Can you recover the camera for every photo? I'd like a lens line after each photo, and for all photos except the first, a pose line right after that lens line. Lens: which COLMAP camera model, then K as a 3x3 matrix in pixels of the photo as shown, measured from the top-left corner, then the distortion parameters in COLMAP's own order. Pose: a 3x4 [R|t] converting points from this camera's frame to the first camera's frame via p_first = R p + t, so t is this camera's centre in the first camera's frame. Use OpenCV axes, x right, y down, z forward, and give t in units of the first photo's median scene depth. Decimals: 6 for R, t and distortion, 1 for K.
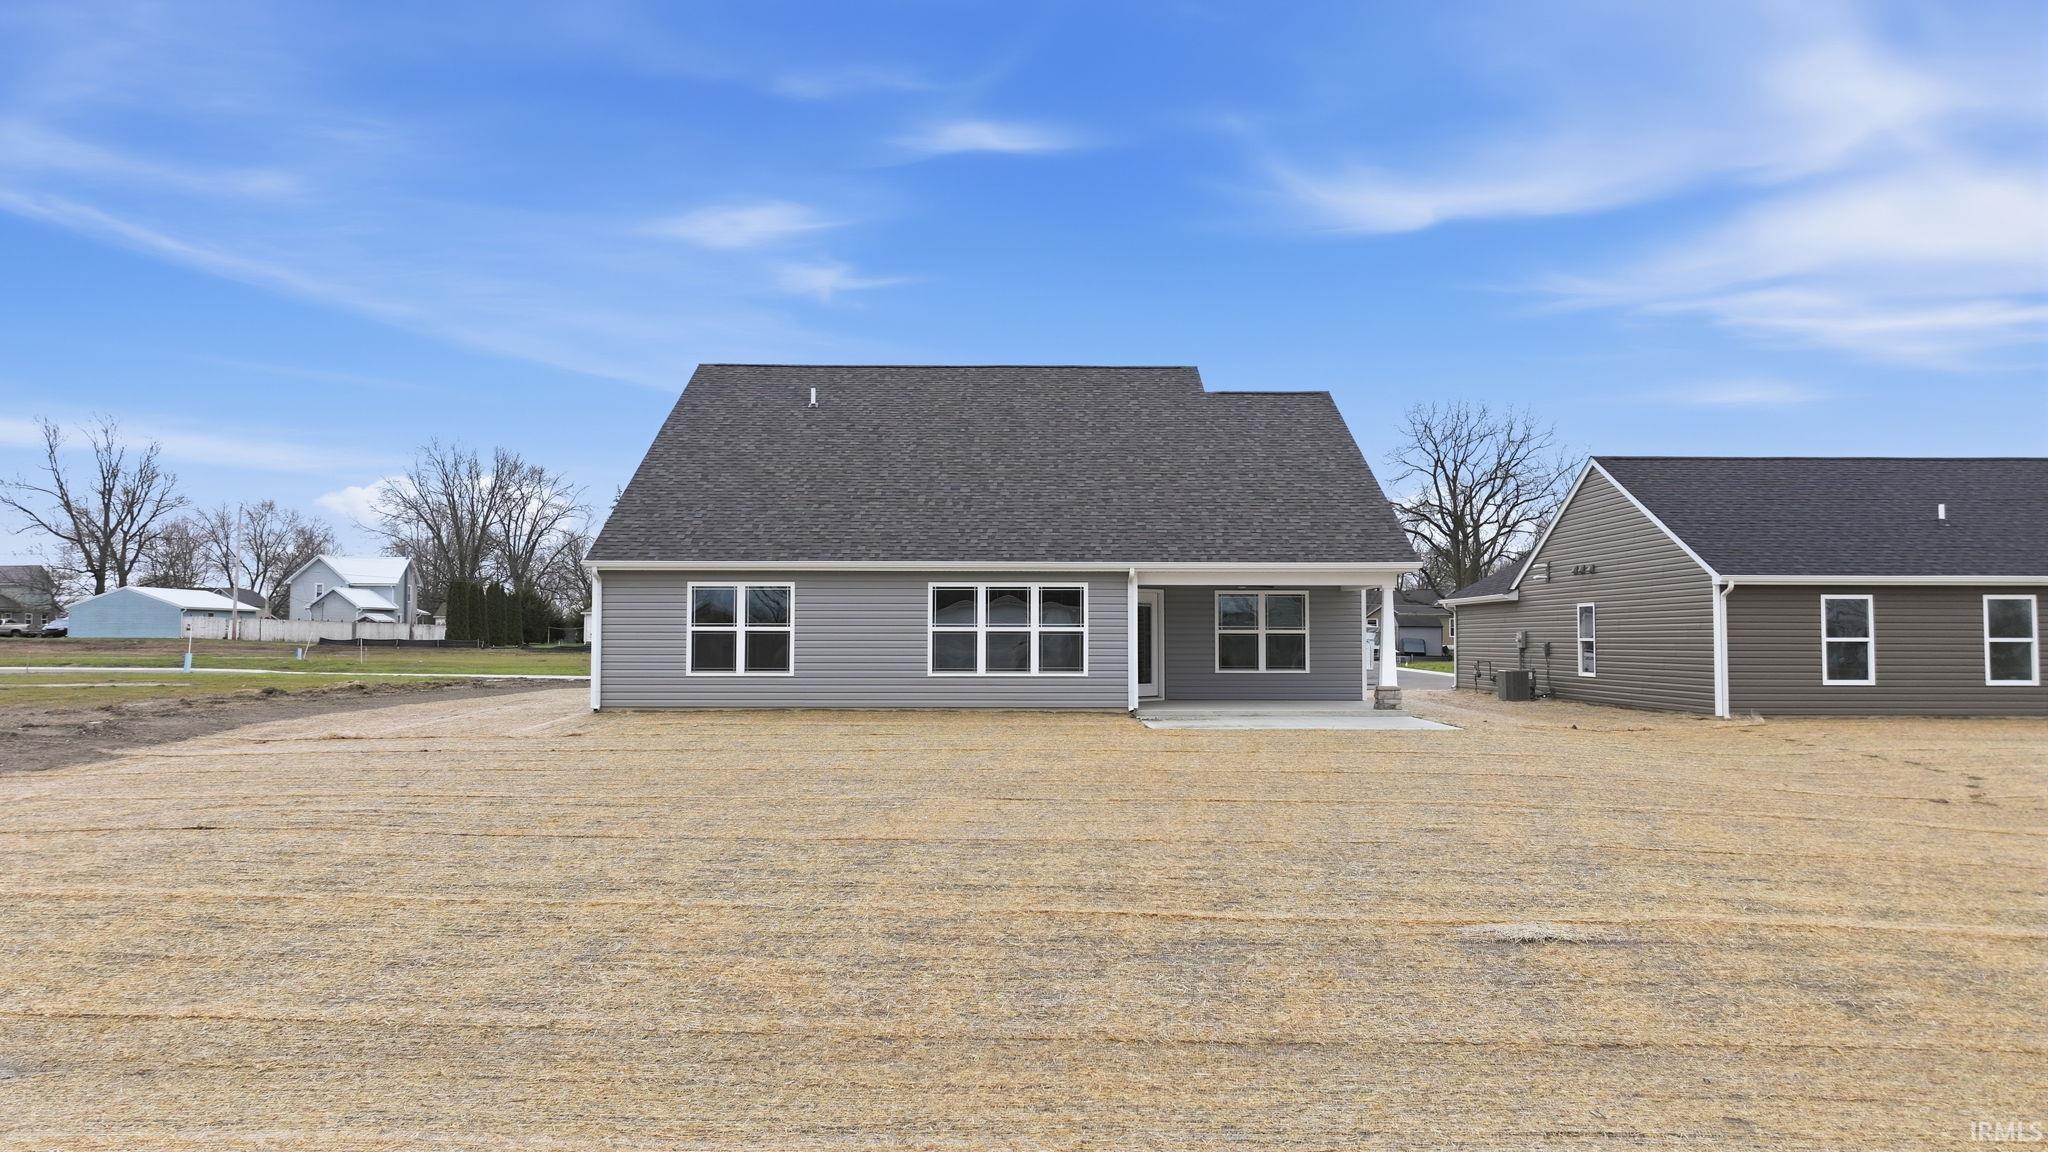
lens RADIAL K [[1446.2, 0, 1024.0], [0, 1446.2, 576.0], [0, 0, 1]] dist [0.009343, 0.001387]
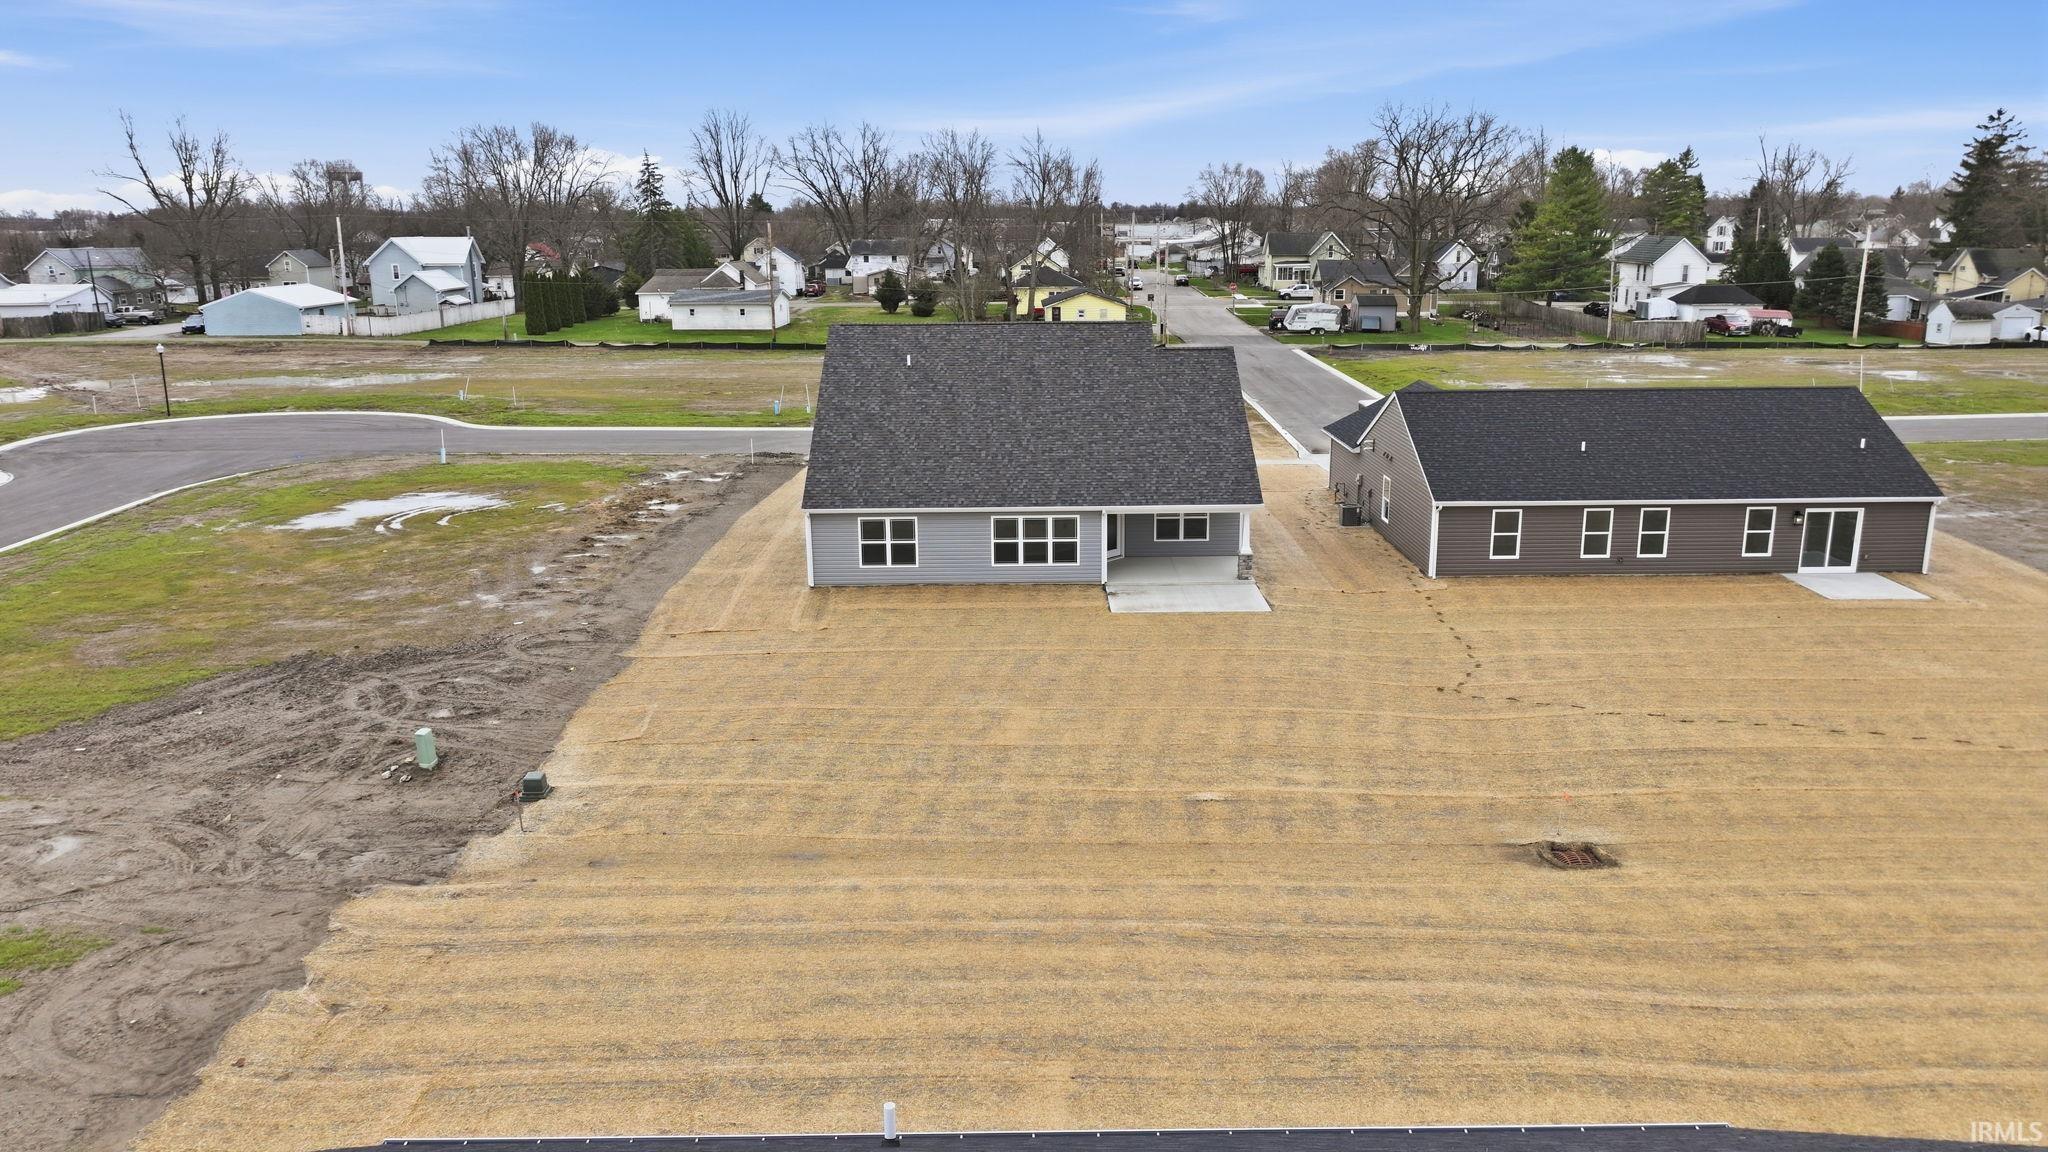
lens RADIAL K [[1446.2, 0, 1024.0], [0, 1446.2, 576.0], [0, 0, 1]] dist [0.009343, 0.001387]
pose [[0.999955, -0.009403, -0.001289, -0.022374], [0.009379, 0.958229, 0.285849, -0.420747], [-0.001453, -0.285848, 0.958274, -0.718676]]
